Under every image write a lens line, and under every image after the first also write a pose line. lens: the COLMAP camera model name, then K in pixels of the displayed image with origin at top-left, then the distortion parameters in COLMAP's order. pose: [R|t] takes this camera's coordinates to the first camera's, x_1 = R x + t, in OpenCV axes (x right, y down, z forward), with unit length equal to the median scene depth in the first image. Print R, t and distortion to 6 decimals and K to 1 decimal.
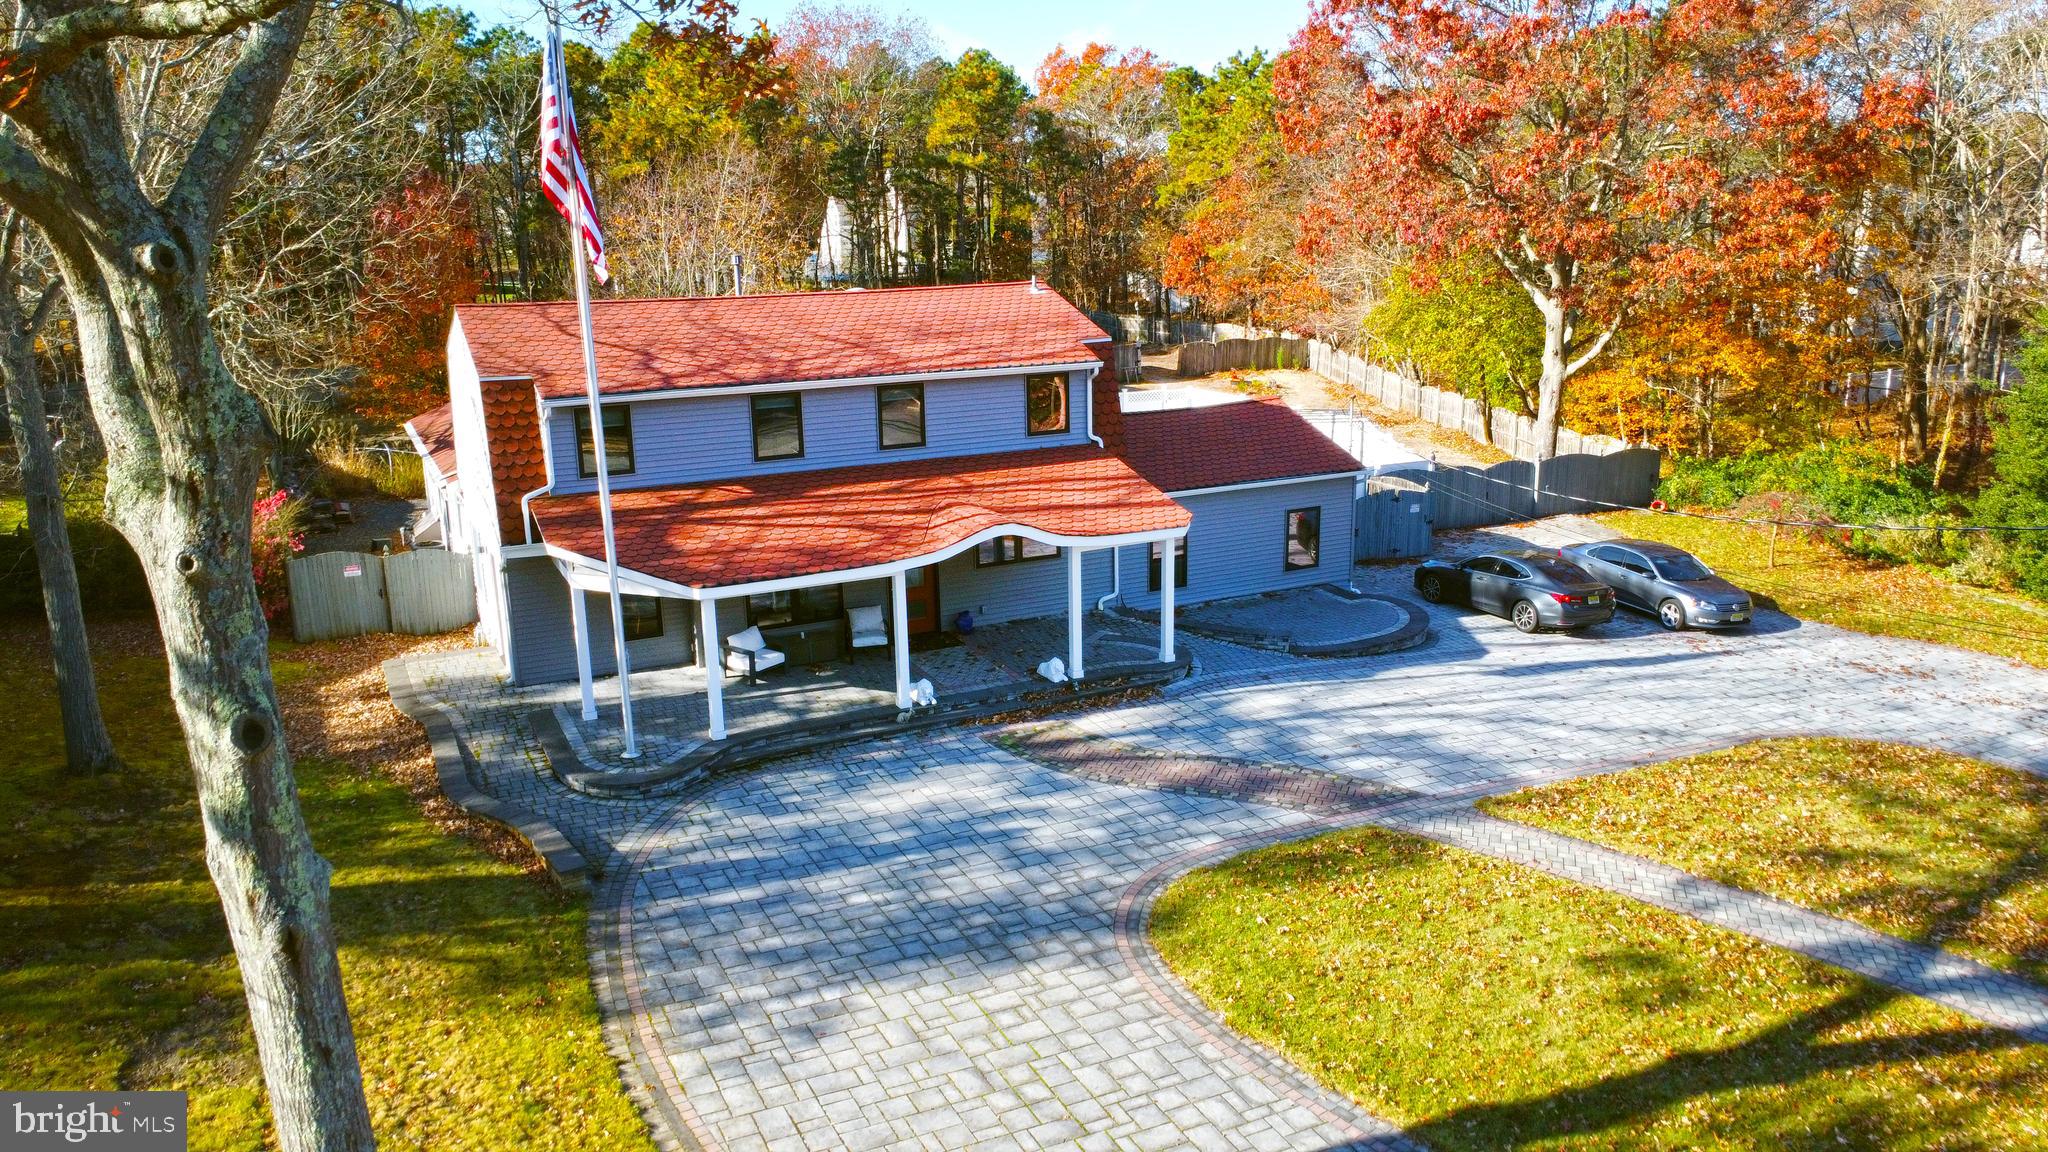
lens RADIAL K [[1471.4, 0, 1026.2], [0, 1471.4, 592.8], [0, 0, 1]] dist [-0.024522, -0.007800]
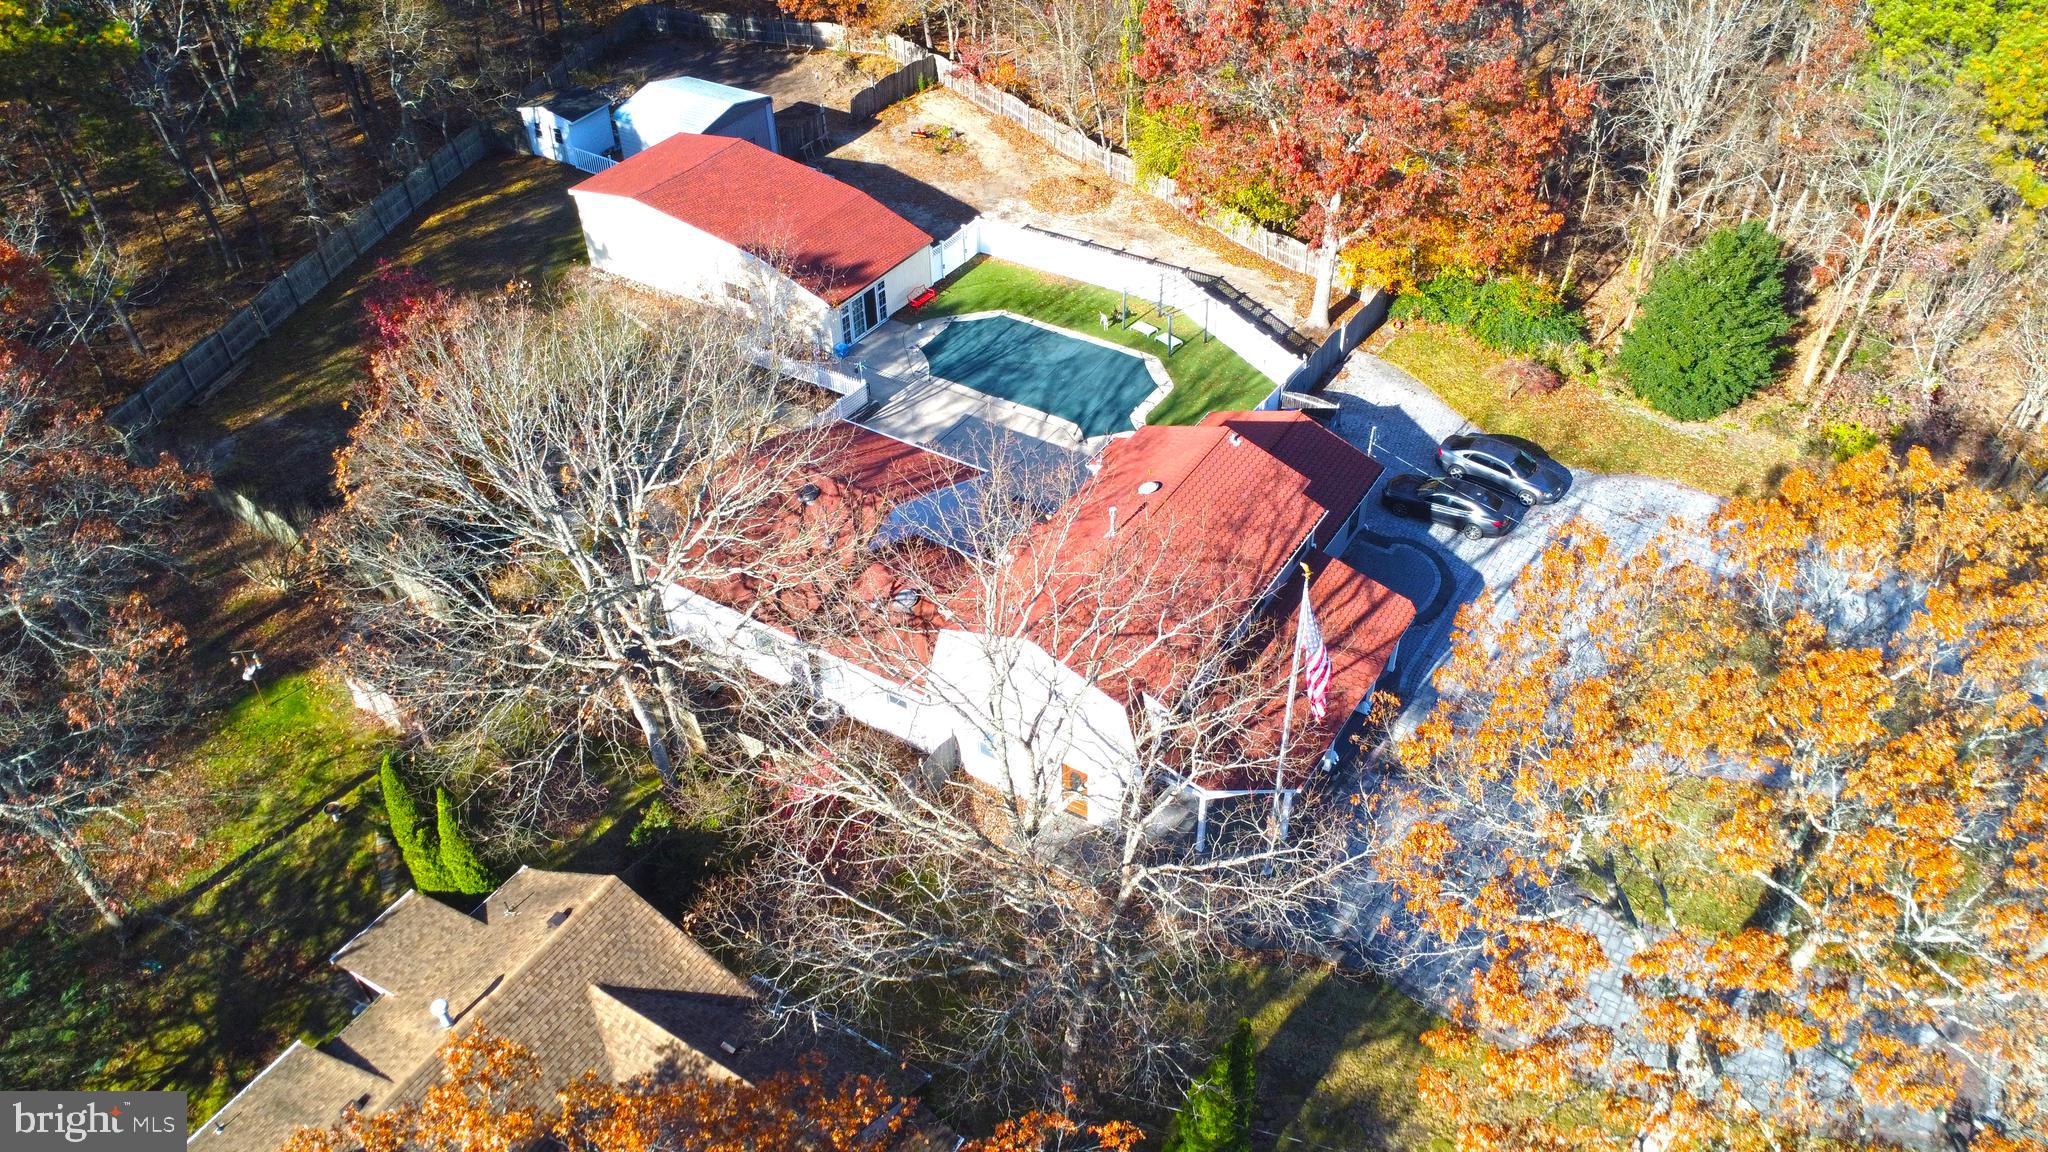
lens RADIAL K [[1471.4, 0, 1012.4], [0, 1471.4, 561.4], [0, 0, 1]] dist [-0.024522, -0.007800]
pose [[0.850766, -0.336882, 0.403371, -1.040923], [0.135175, 0.881975, 0.451495, -1.004265], [-0.507863, -0.329590, 0.795893, -0.159534]]
